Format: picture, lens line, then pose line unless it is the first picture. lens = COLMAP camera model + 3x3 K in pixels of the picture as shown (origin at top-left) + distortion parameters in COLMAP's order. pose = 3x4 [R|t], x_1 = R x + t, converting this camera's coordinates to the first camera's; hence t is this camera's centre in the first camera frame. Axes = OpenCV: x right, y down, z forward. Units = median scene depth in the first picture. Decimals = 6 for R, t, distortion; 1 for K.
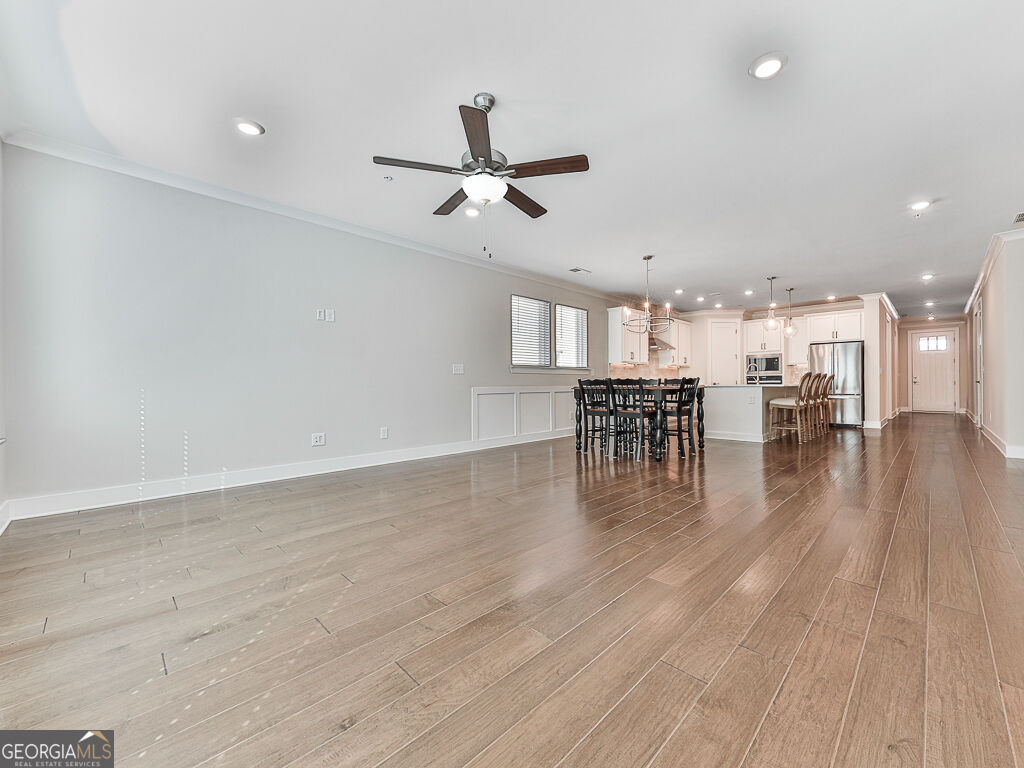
lens RADIAL K [[405.4, 0, 517.2], [0, 405.4, 388.1], [0, 0, 1]] dist [0.001093, 0.000067]
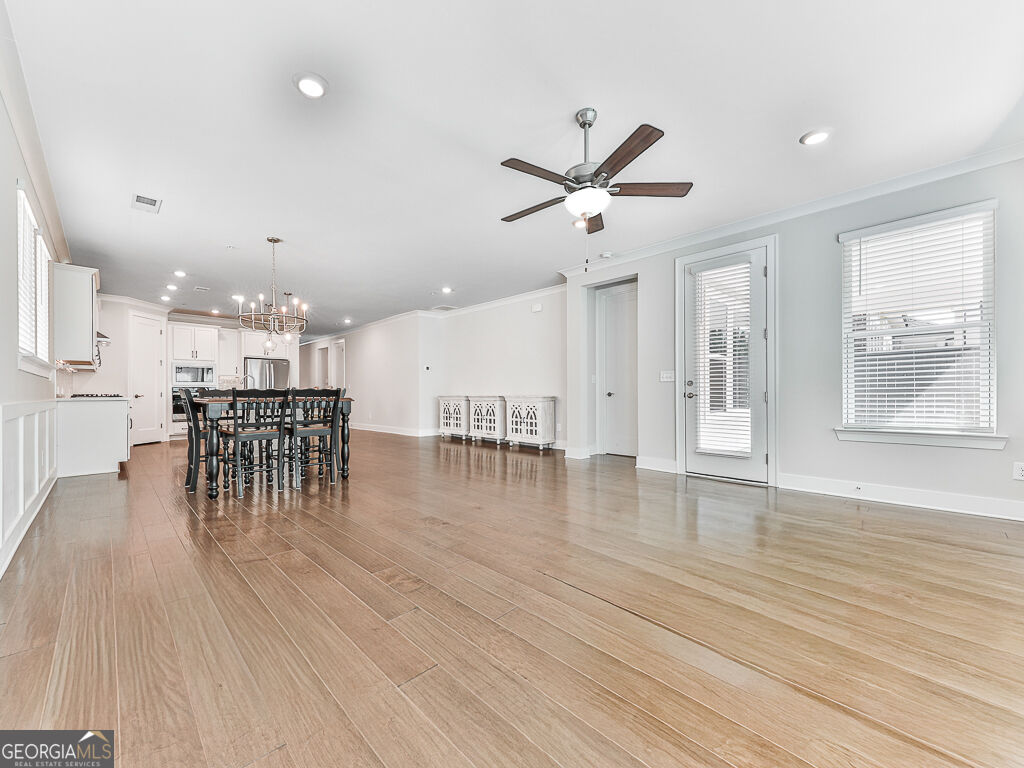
lens RADIAL K [[405.4, 0, 517.2], [0, 405.4, 388.1], [0, 0, 1]] dist [0.001093, 0.000067]
pose [[-0.013914, 0.019128, 0.999720, -0.485409], [0.015894, 0.999695, -0.018907, -0.002167], [-0.999777, 0.015627, -0.014214, 0.513272]]
